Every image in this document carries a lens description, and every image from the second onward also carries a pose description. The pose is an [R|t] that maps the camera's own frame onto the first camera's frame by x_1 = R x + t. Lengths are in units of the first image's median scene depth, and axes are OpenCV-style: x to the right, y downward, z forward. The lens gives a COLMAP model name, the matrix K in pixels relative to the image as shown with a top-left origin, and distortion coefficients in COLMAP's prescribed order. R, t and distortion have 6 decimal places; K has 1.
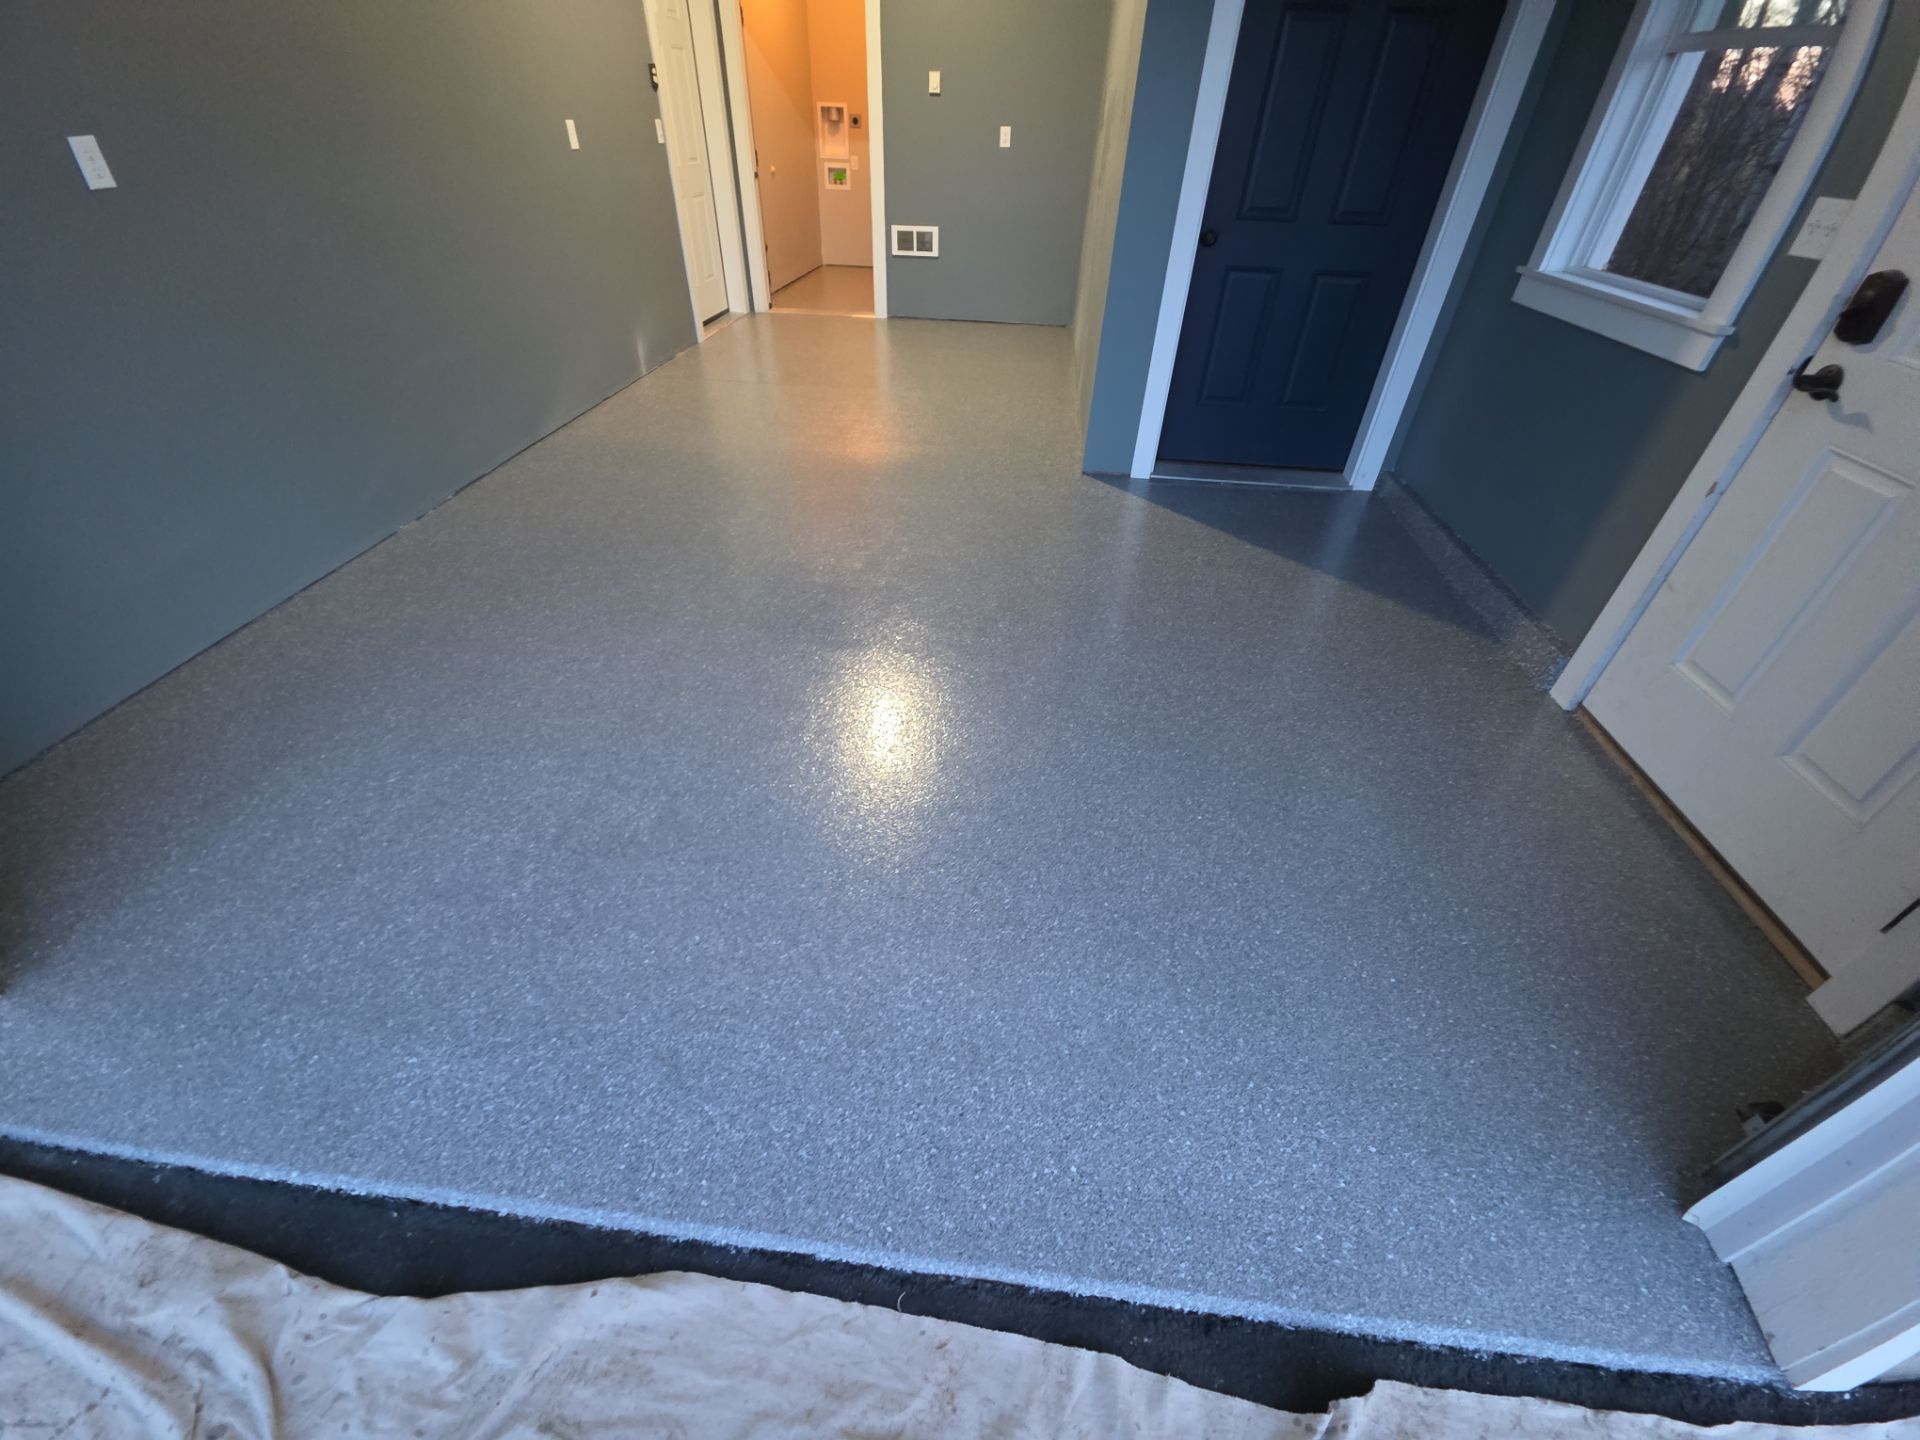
lens RADIAL K [[753.5, 0, 952.8], [0, 753.5, 721.1], [0, 0, 1]] dist [0.016489, -0.009526]
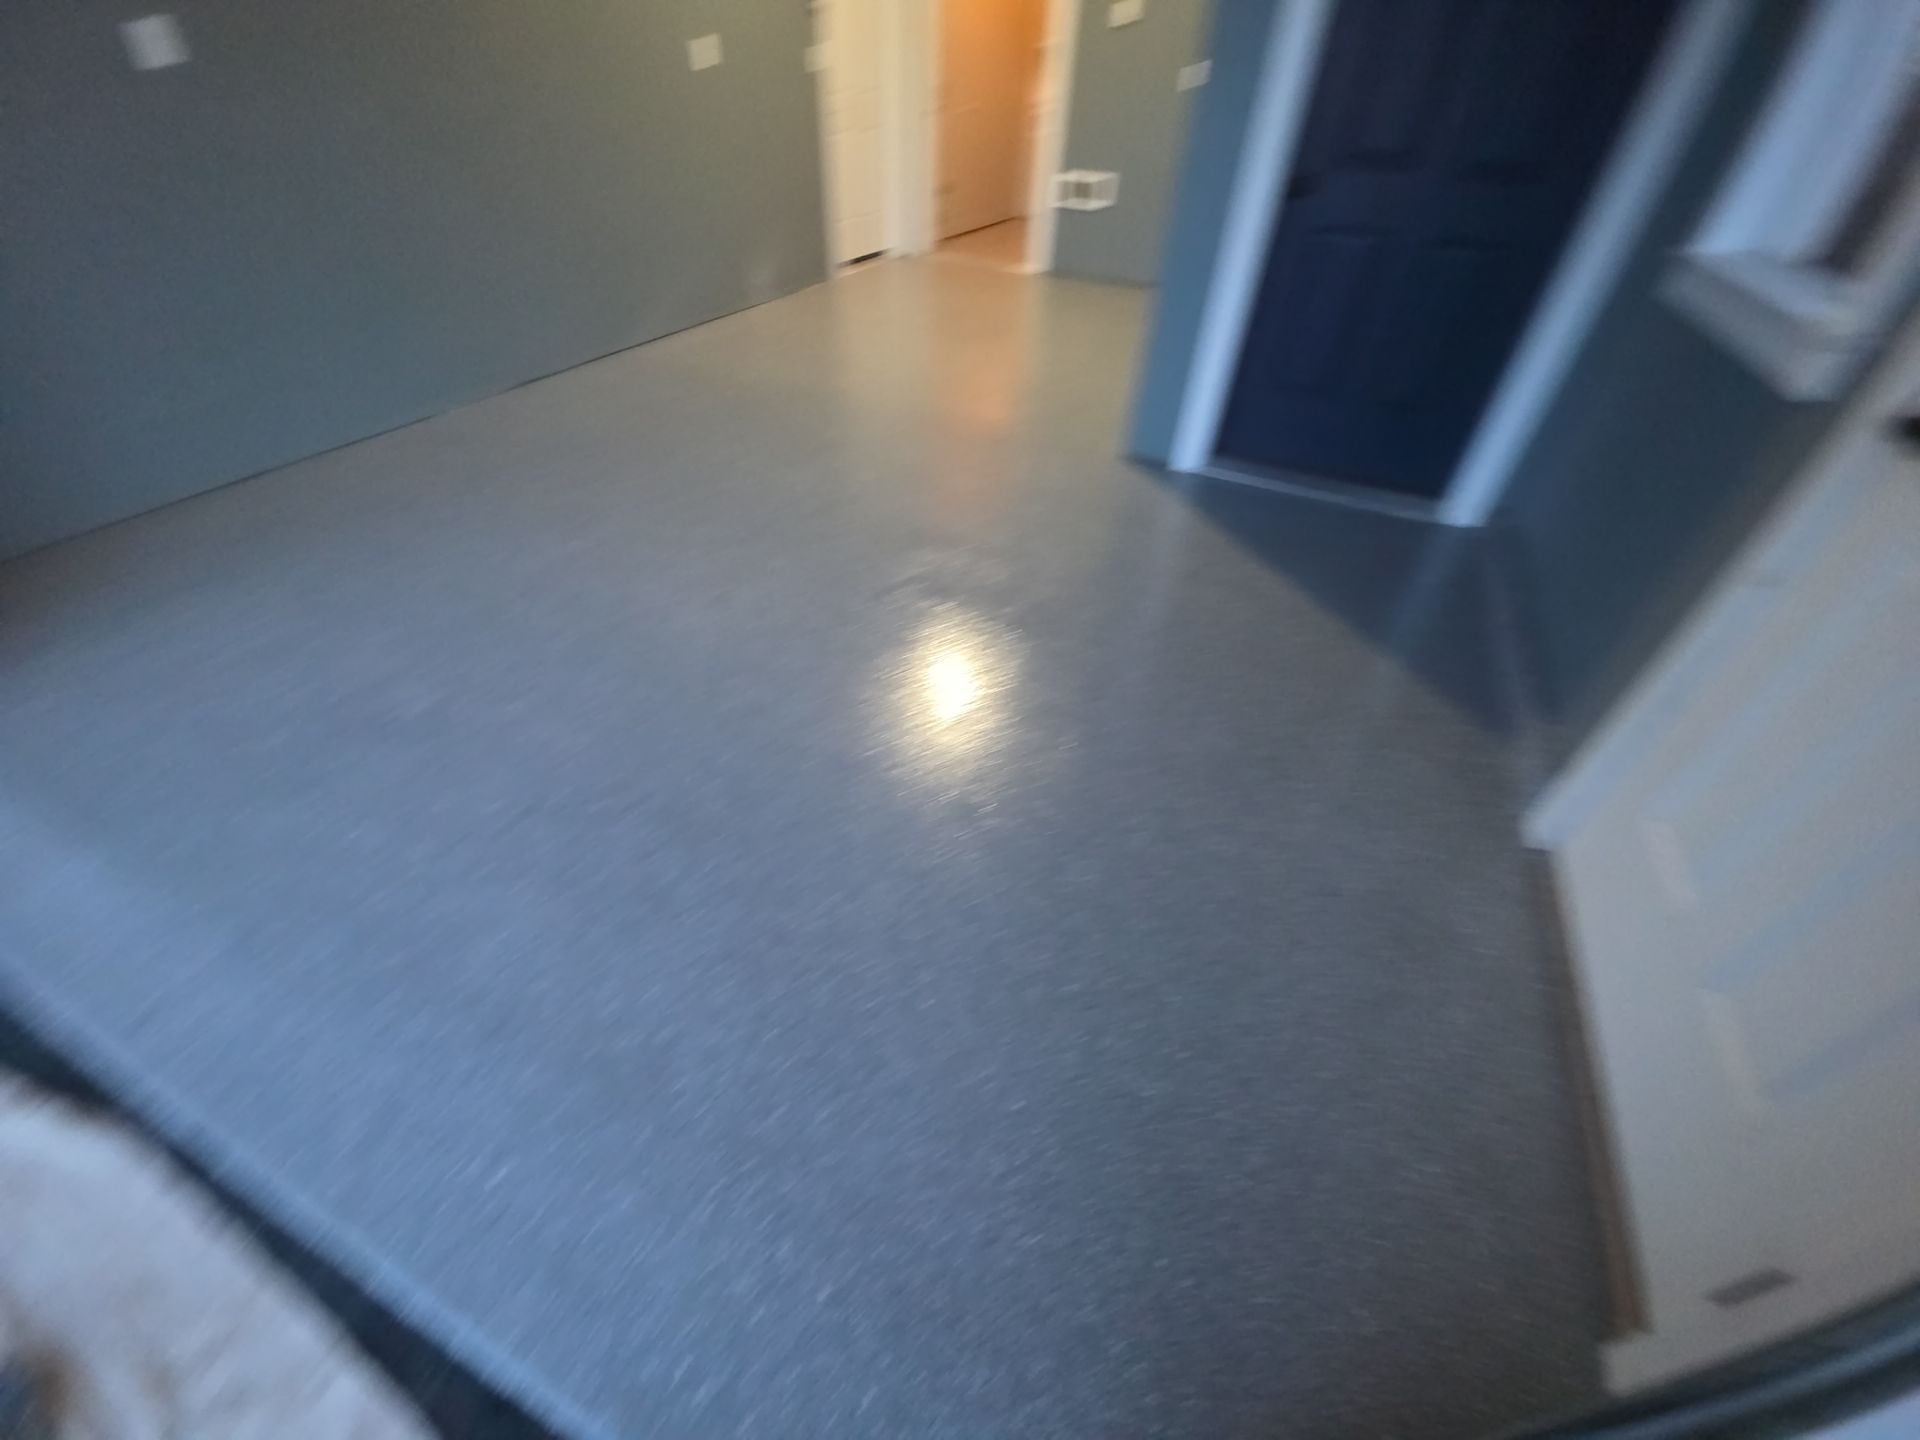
lens RADIAL K [[753.5, 0, 952.8], [0, 753.5, 721.1], [0, 0, 1]] dist [0.016489, -0.009526]
pose [[0.947038, 0.220907, -0.233066, 0.395787], [-0.212885, 0.975273, 0.059357, -0.055048], [0.240415, -0.006597, 0.970648, 0.140391]]
